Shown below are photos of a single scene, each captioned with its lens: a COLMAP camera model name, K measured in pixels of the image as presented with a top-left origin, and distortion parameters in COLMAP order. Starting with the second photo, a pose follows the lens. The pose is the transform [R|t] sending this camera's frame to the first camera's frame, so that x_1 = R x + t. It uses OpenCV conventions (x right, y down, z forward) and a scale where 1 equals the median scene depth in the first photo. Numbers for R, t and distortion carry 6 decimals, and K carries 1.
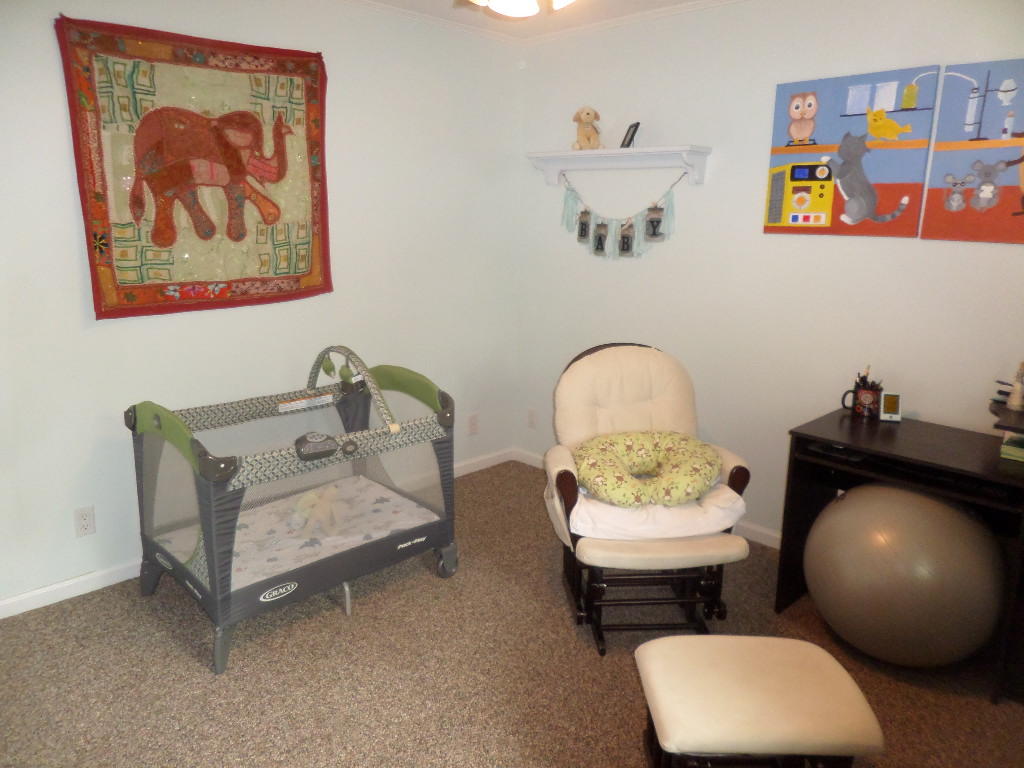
lens RADIAL K [[716.7, 0, 512.0], [0, 716.7, 384.0], [0, 0, 1]] dist [-0.024182, -0.002471]
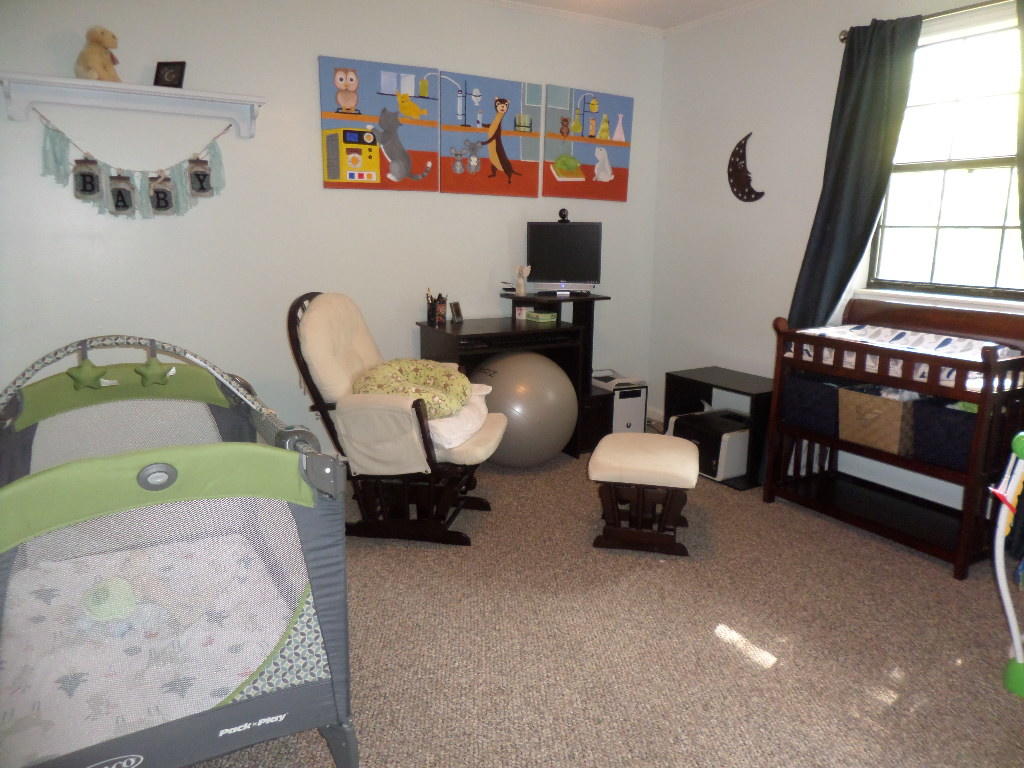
lens RADIAL K [[716.7, 0, 512.0], [0, 716.7, 384.0], [0, 0, 1]] dist [-0.024182, -0.002471]
pose [[0.247526, -0.208970, 0.946078, -0.753446], [0.220734, 0.962948, 0.154945, -0.025488], [-0.943402, 0.170478, 0.284481, 0.489426]]
